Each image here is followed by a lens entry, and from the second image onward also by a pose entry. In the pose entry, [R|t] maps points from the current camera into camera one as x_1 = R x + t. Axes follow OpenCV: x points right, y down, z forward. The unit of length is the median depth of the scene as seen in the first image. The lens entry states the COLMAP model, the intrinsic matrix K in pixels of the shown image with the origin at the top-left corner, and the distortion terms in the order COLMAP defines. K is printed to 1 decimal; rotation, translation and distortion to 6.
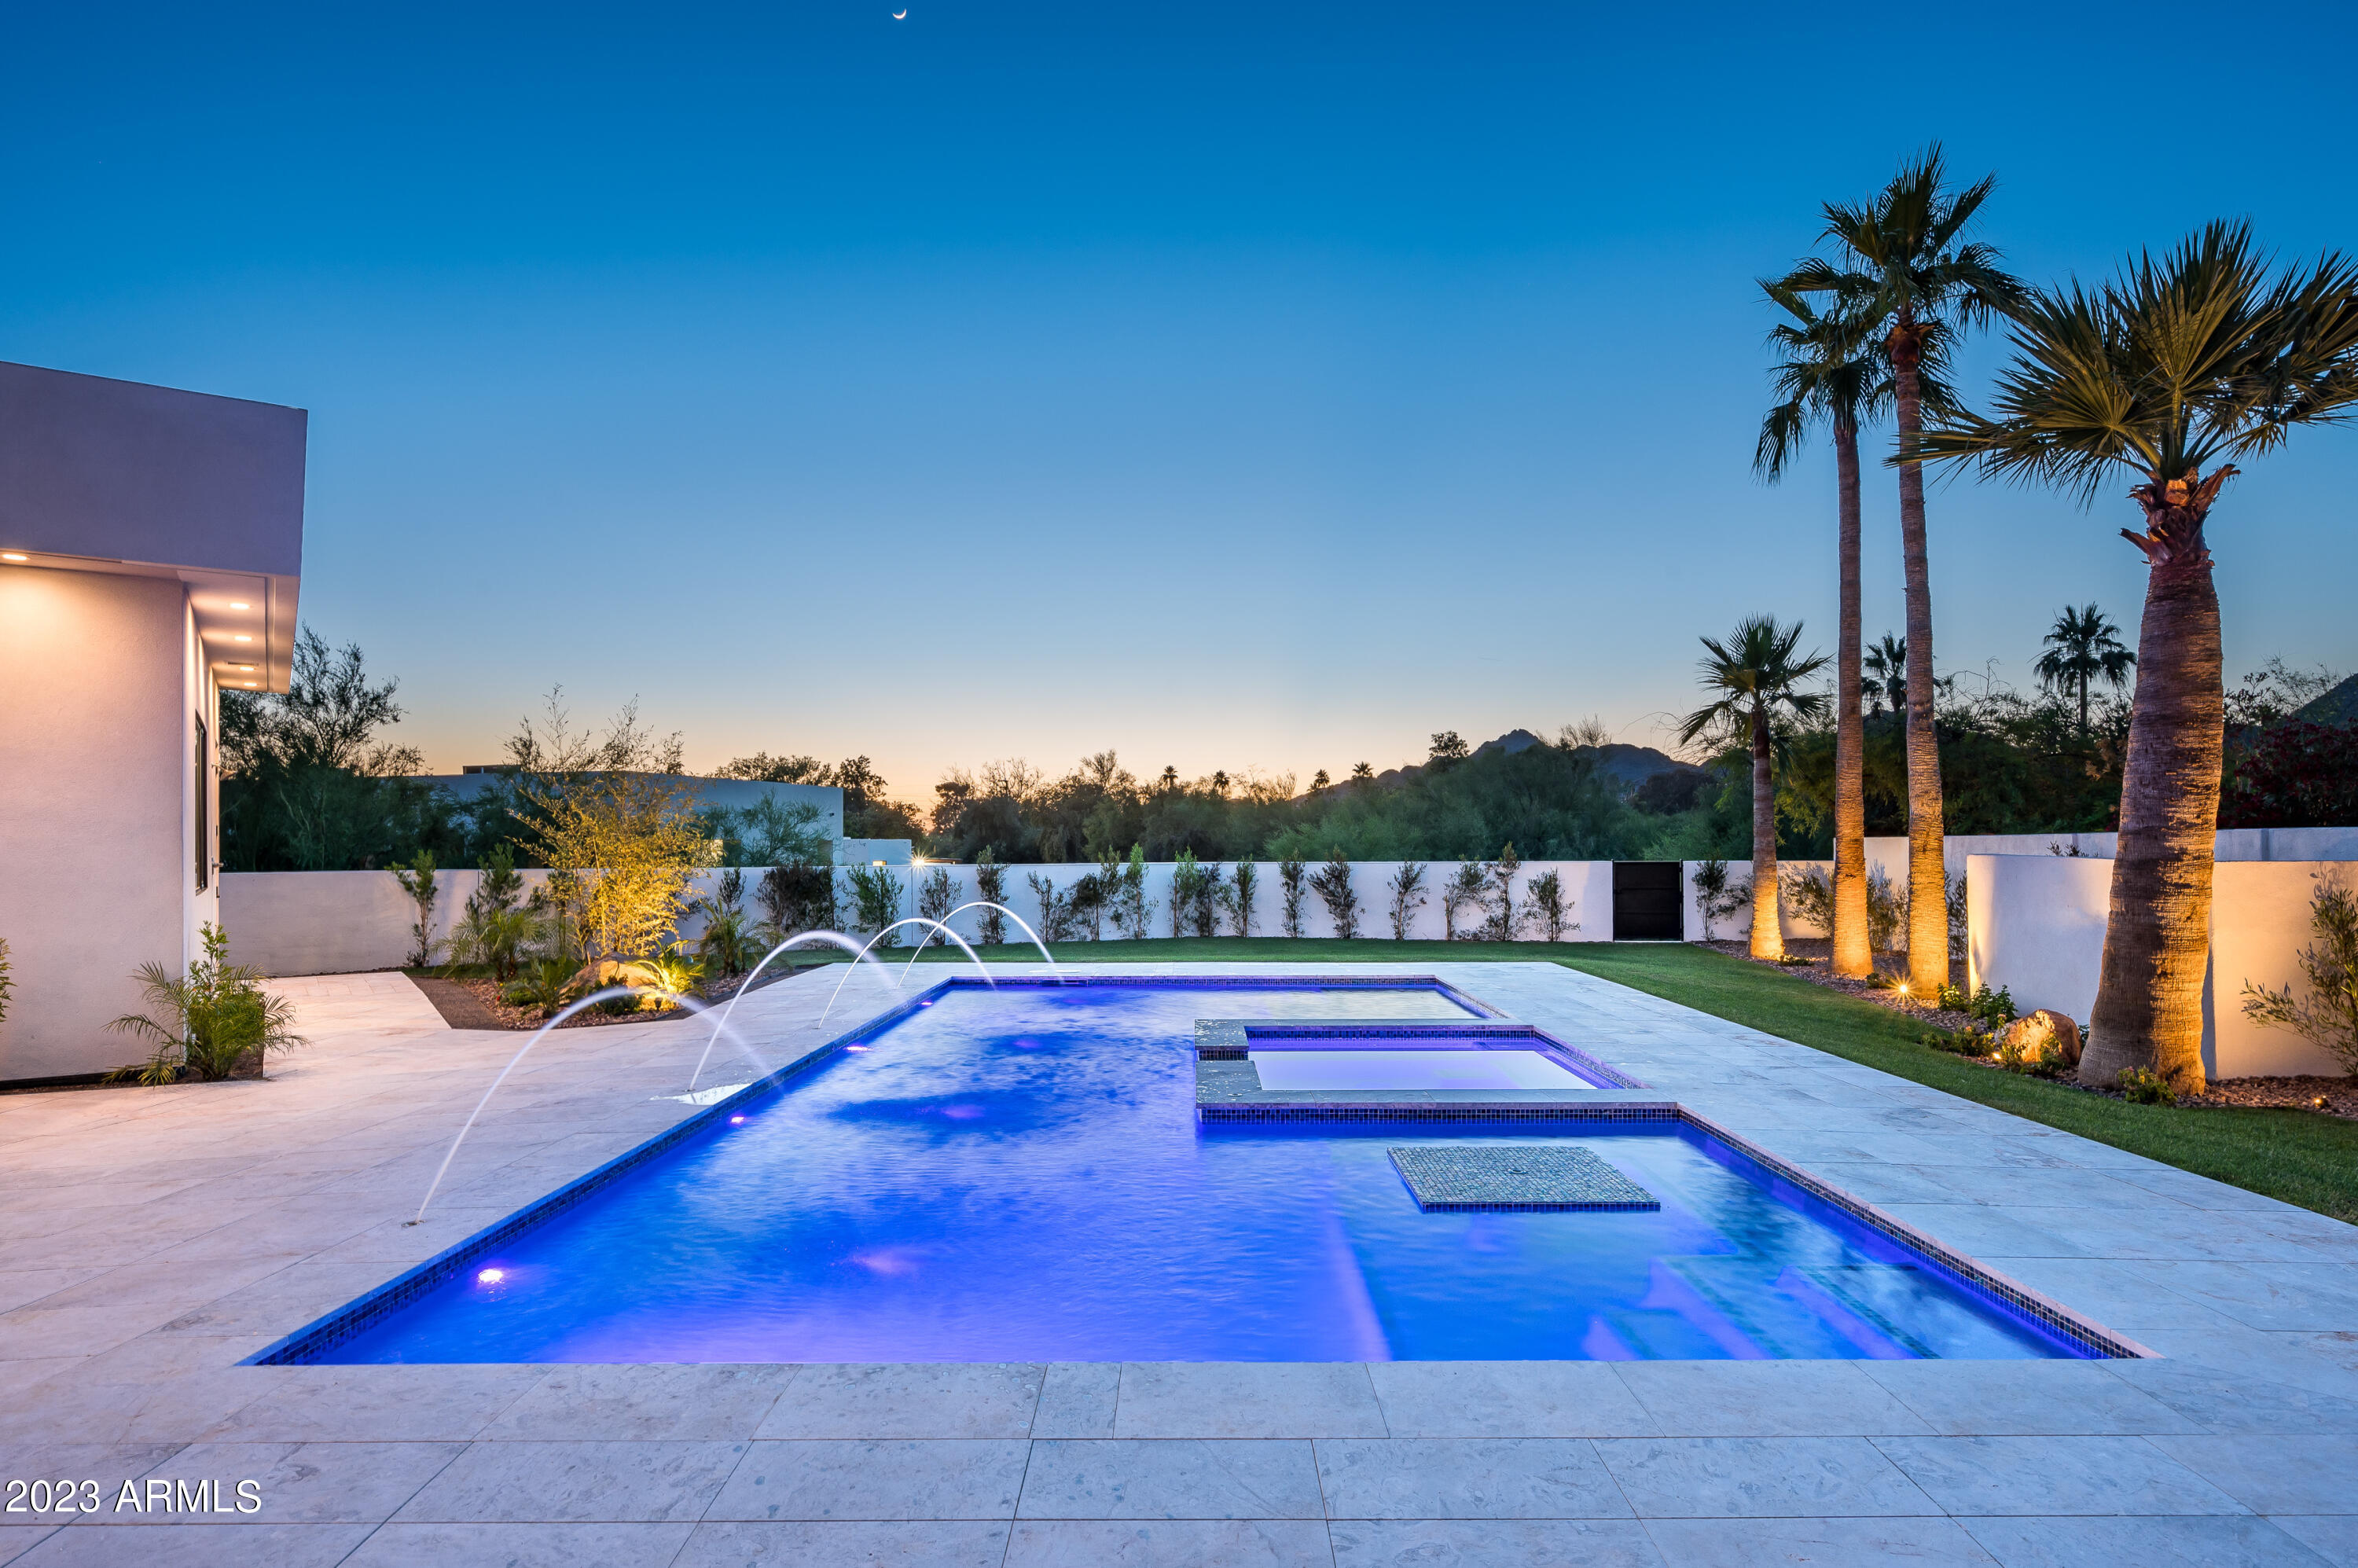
lens RADIAL K [[1284.9, 0, 1189.1], [0, 1284.9, 841.0], [0, 0, 1]] dist [-0.001175, -0.000741]
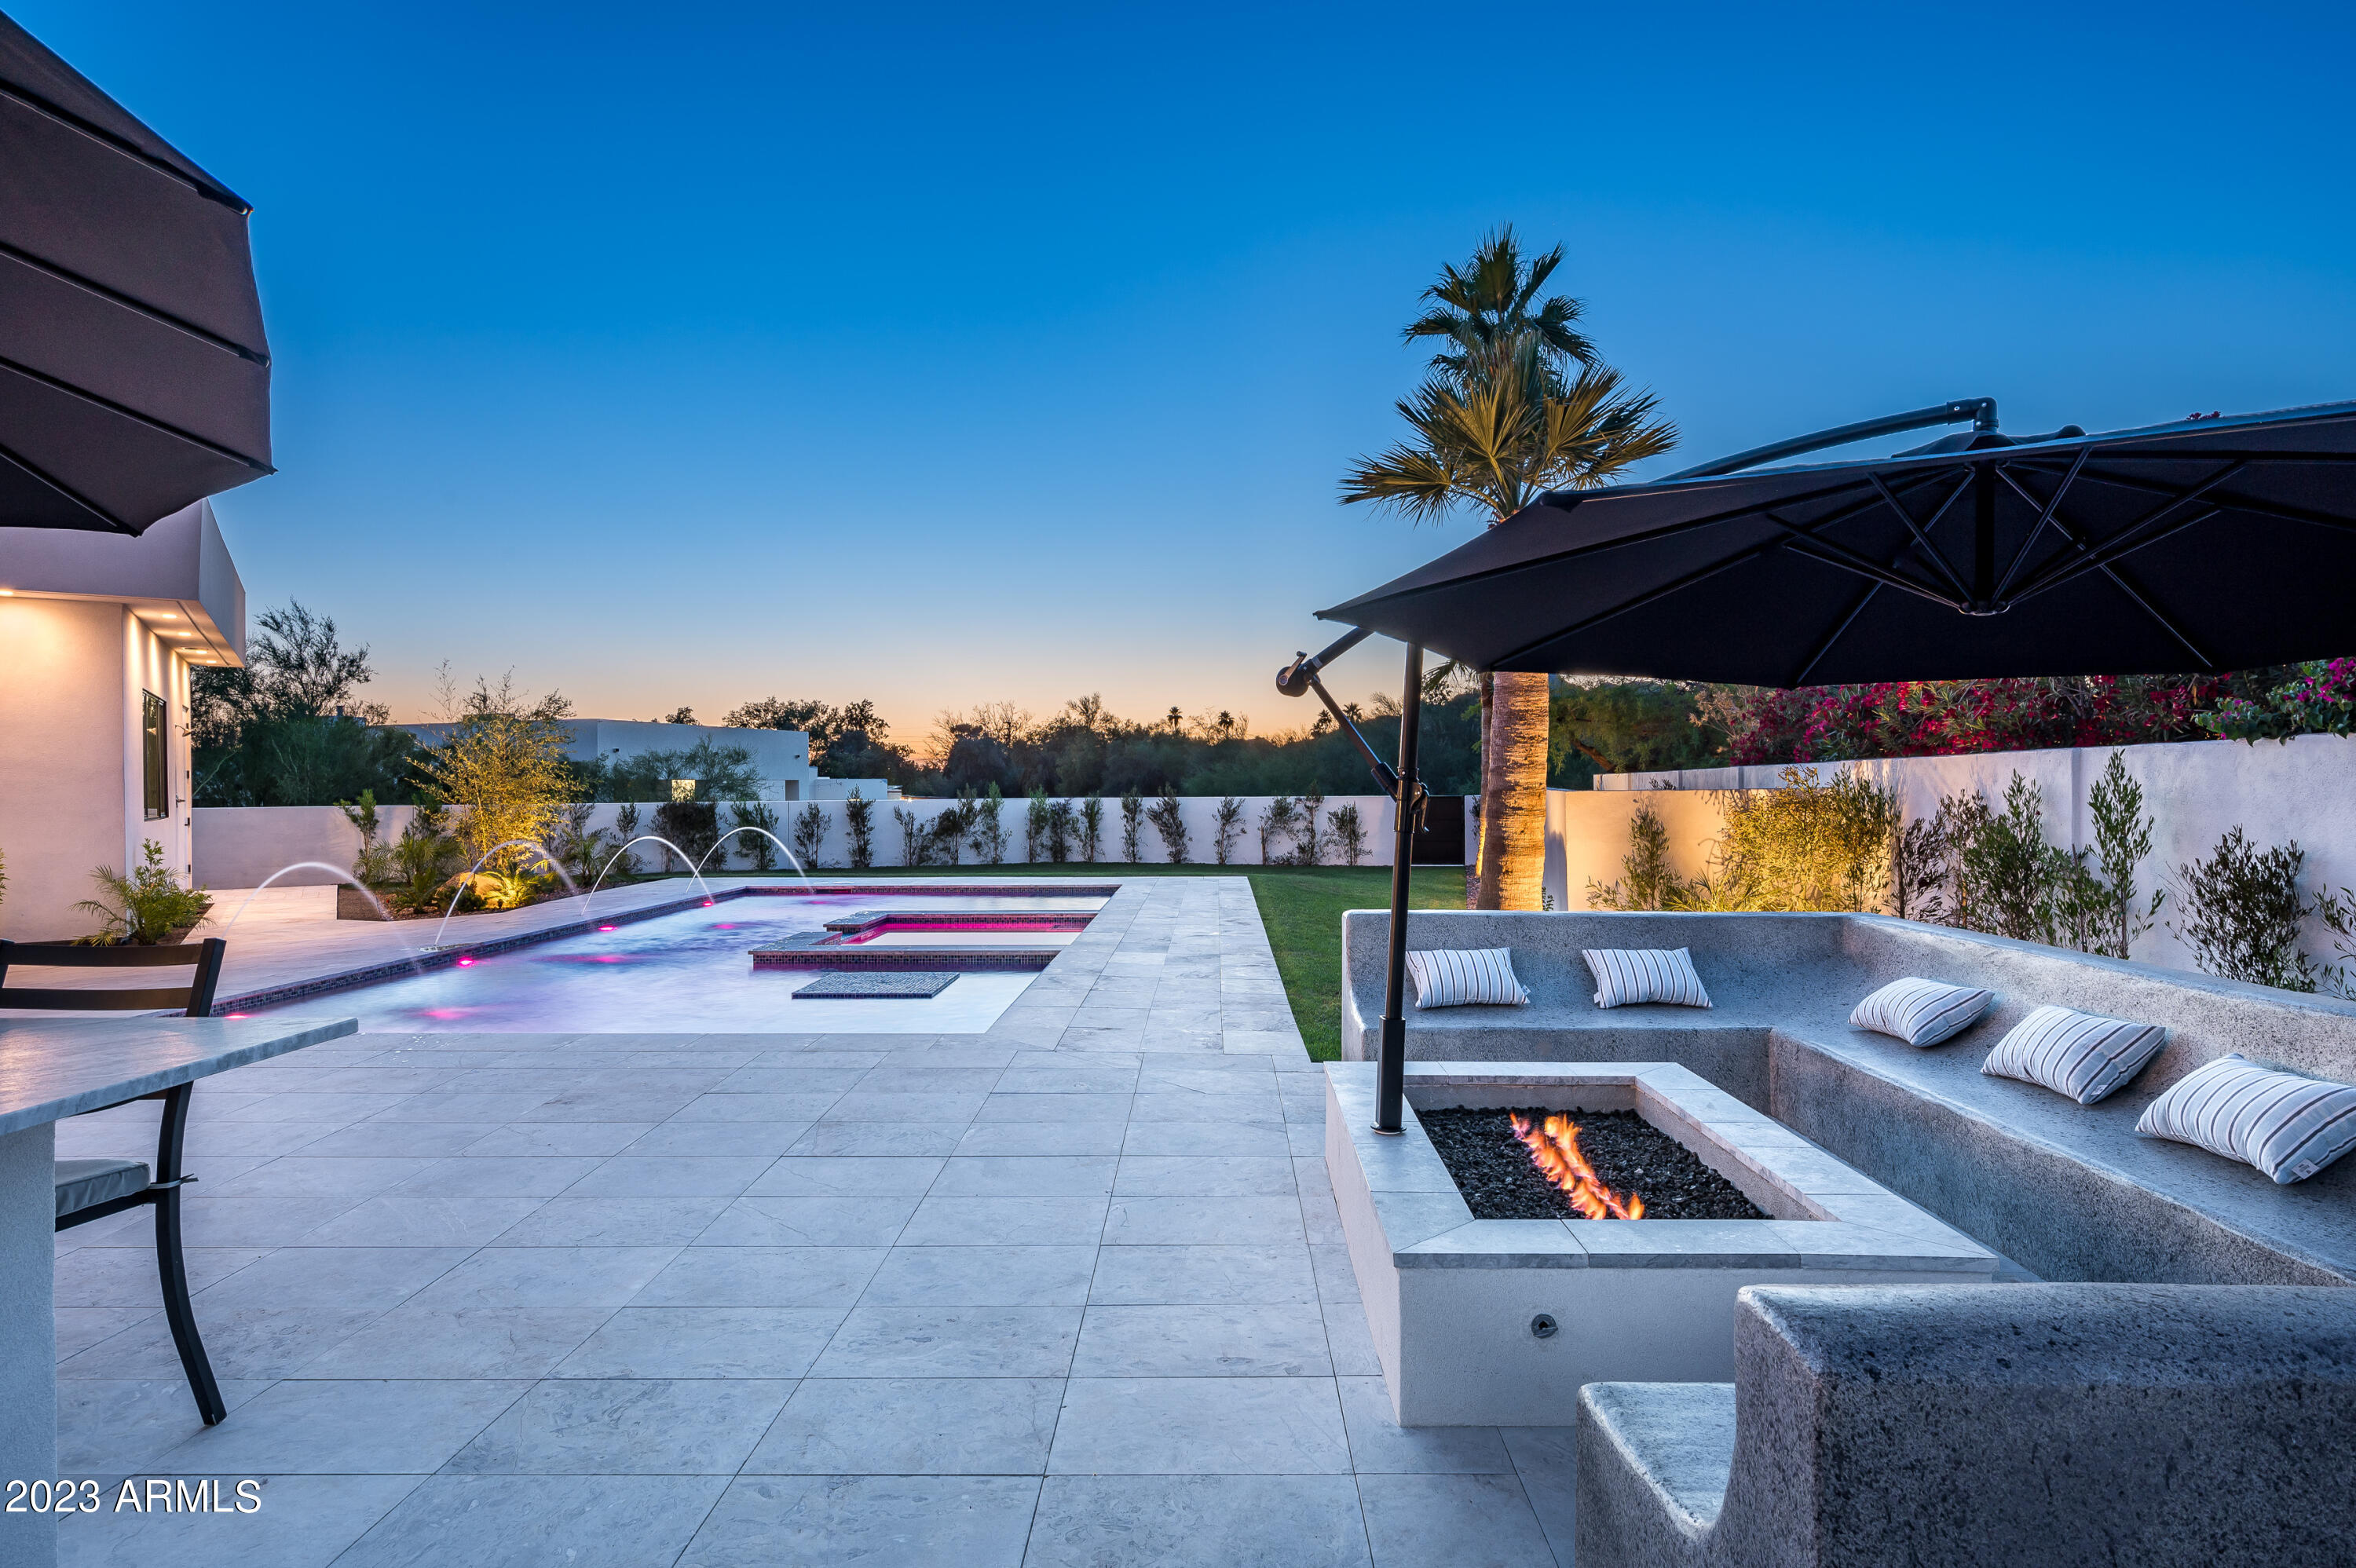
lens RADIAL K [[1260.6, 0, 1175.0], [0, 1260.6, 788.3], [0, 0, 1]] dist [-0.003910, -0.000909]
pose [[0.999565, -0.003769, -0.029239, 0.158198], [0.003970, 0.999969, 0.006792, 0.000717], [0.029212, -0.006905, 0.999549, -0.137040]]
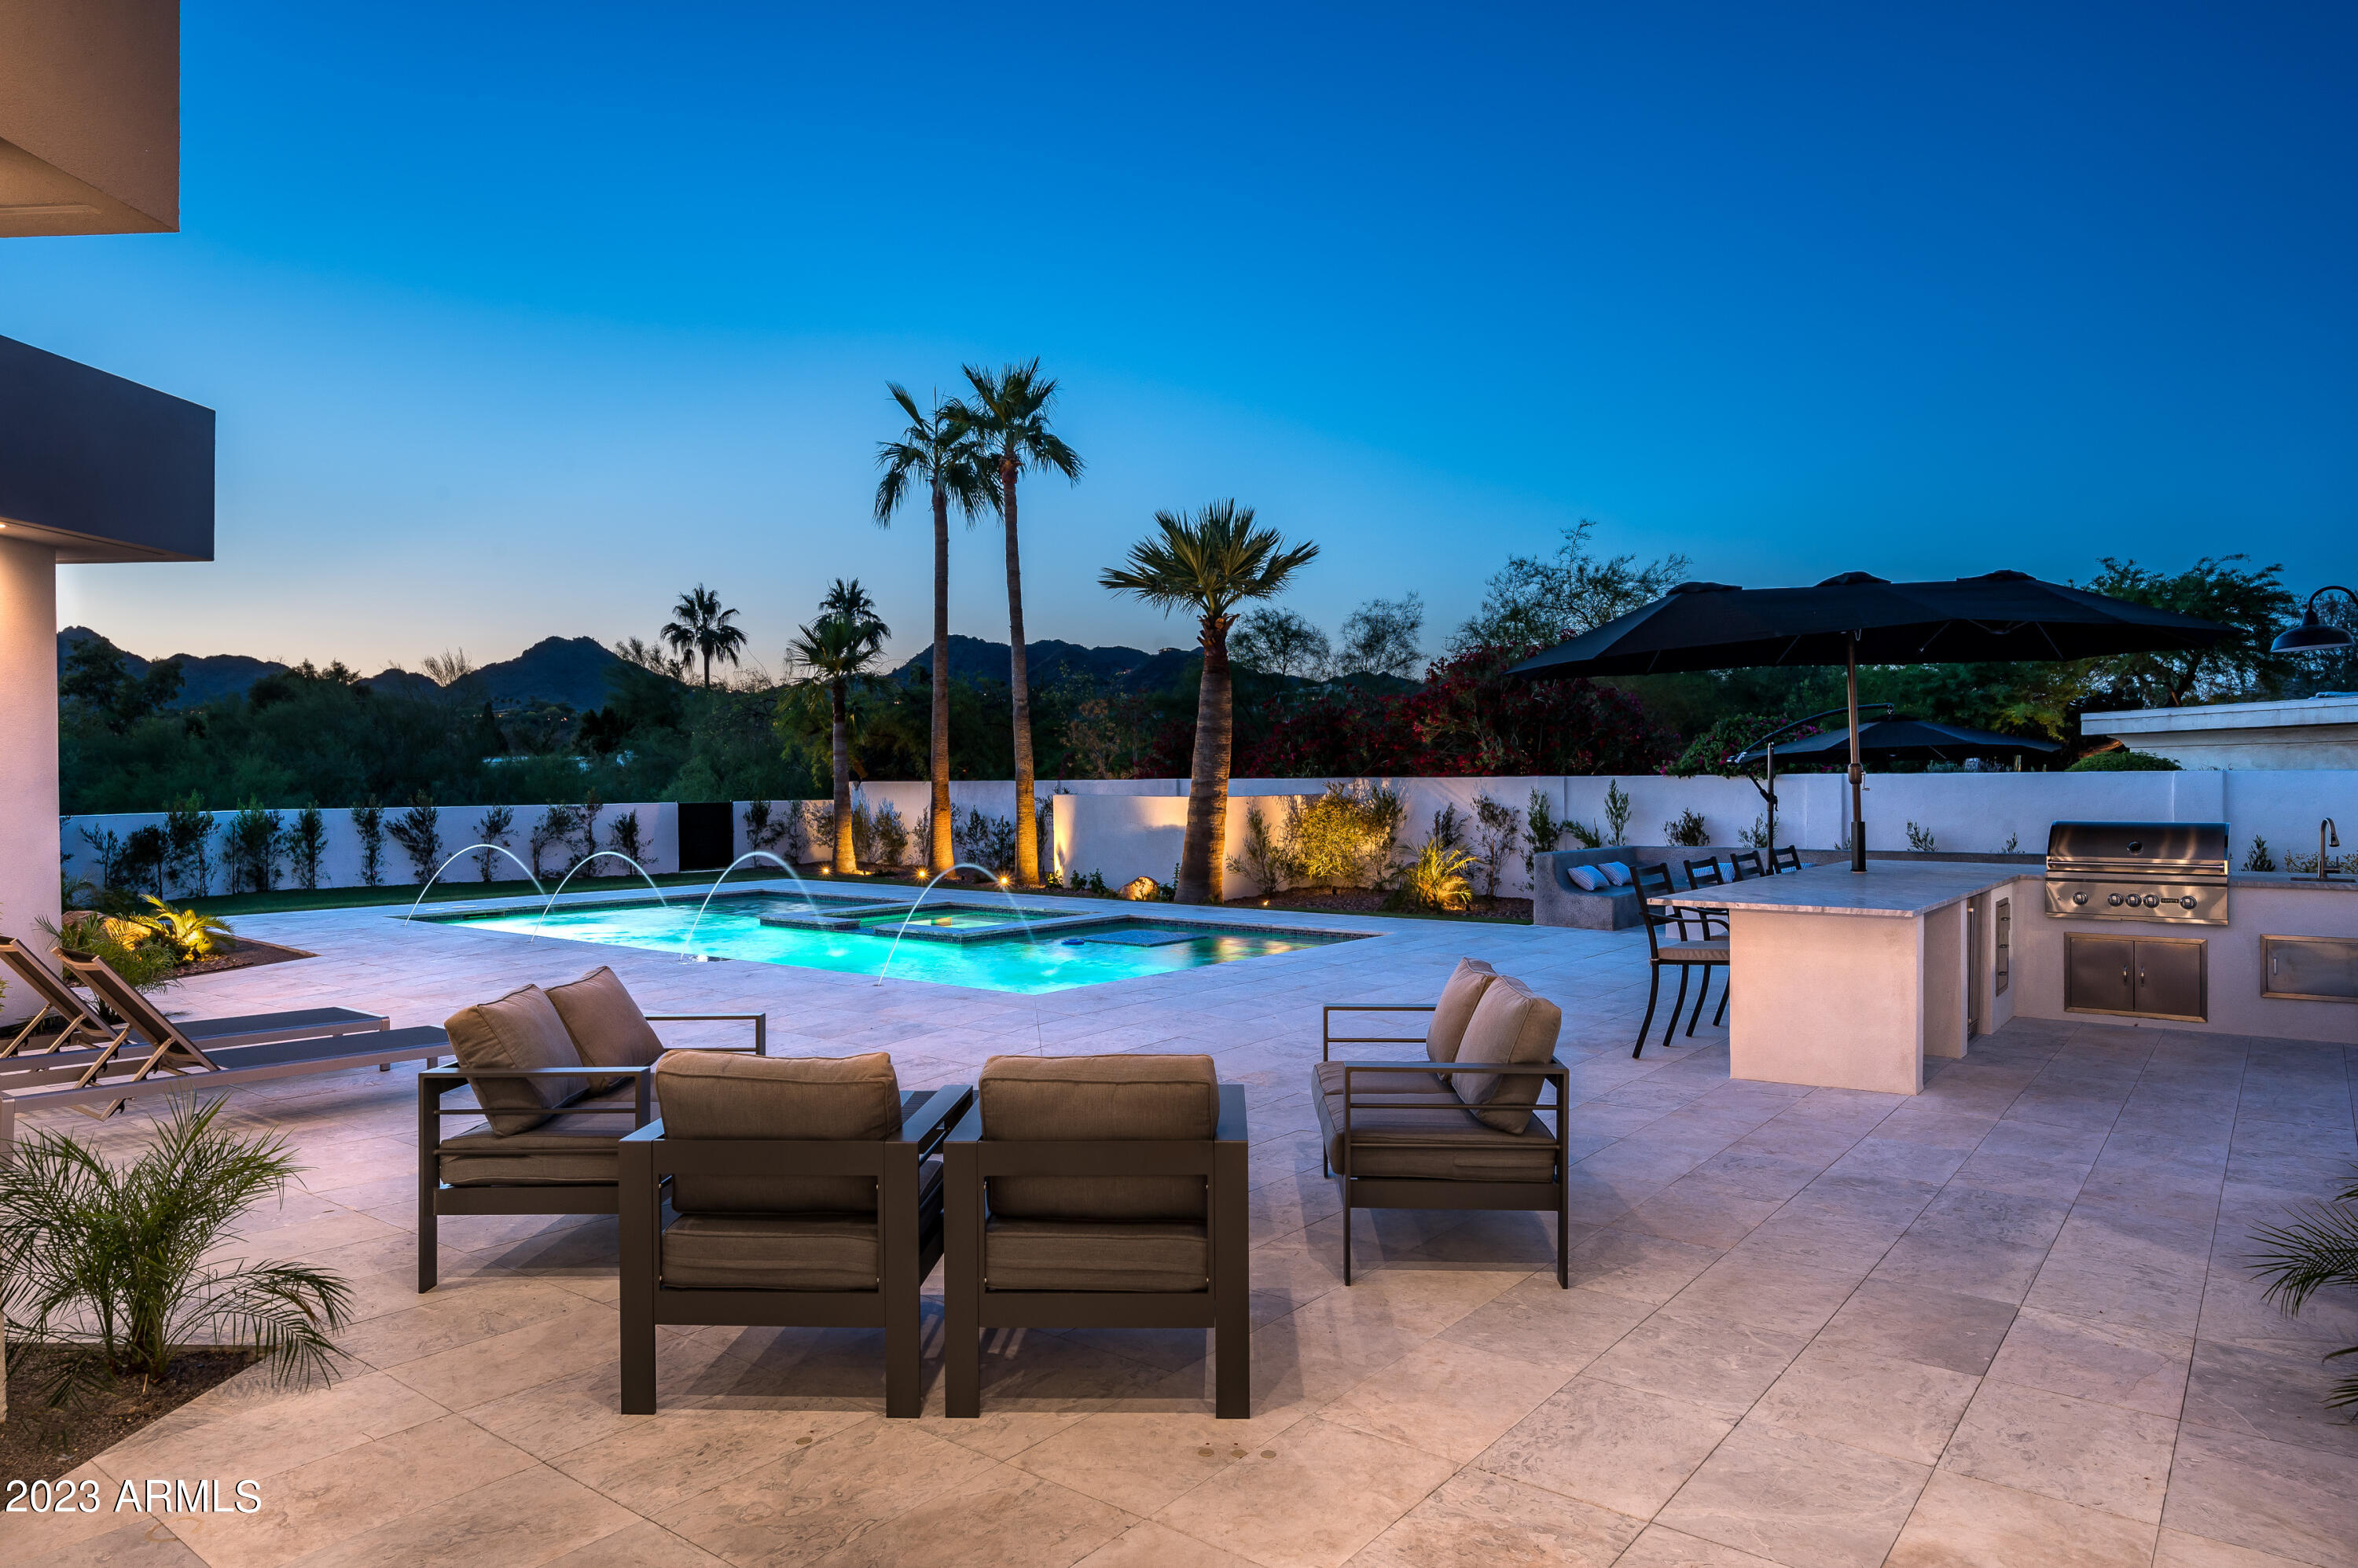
lens RADIAL K [[1443.8, 0, 1179.0], [0, 1443.8, 784.0], [0, 0, 1]] dist [0.001417, -0.001320]
pose [[0.622155, -0.003335, 0.782887, -0.403041], [0.000588, 0.999993, 0.003793, -0.005354], [-0.782894, -0.001900, 0.622152, -0.152350]]
